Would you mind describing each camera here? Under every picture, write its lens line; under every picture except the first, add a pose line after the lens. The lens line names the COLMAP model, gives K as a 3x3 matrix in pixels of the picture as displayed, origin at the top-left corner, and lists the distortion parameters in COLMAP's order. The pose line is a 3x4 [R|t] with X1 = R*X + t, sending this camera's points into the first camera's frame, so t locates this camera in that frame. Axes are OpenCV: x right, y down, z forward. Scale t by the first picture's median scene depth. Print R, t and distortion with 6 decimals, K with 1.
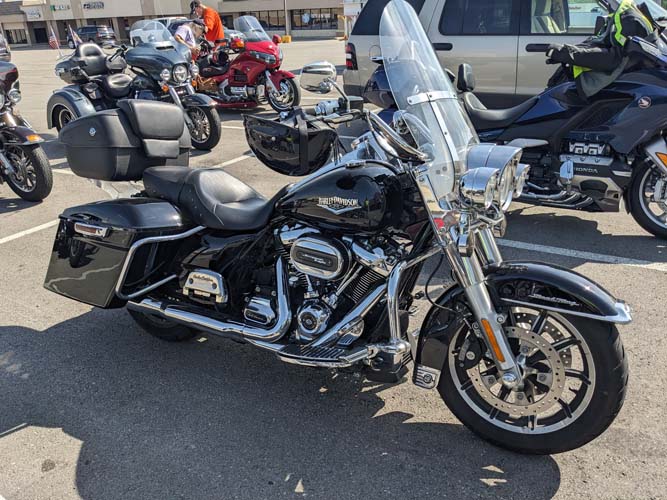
lens RADIAL K [[530.6, 0, 333.0], [0, 530.6, 247.6], [0, 0, 1]] dist [0.046211, -0.078762]
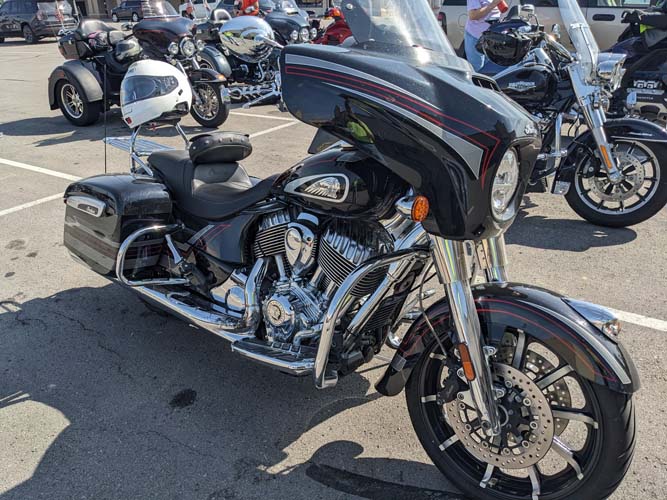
lens RADIAL K [[530.6, 0, 332.5], [0, 530.6, 253.8], [0, 0, 1]] dist [0.046211, -0.078762]
pose [[0.998813, 0.033243, -0.035612, -0.286130], [-0.031666, 0.998530, 0.043980, 0.223929], [0.037022, -0.042800, 0.998398, -0.456787]]
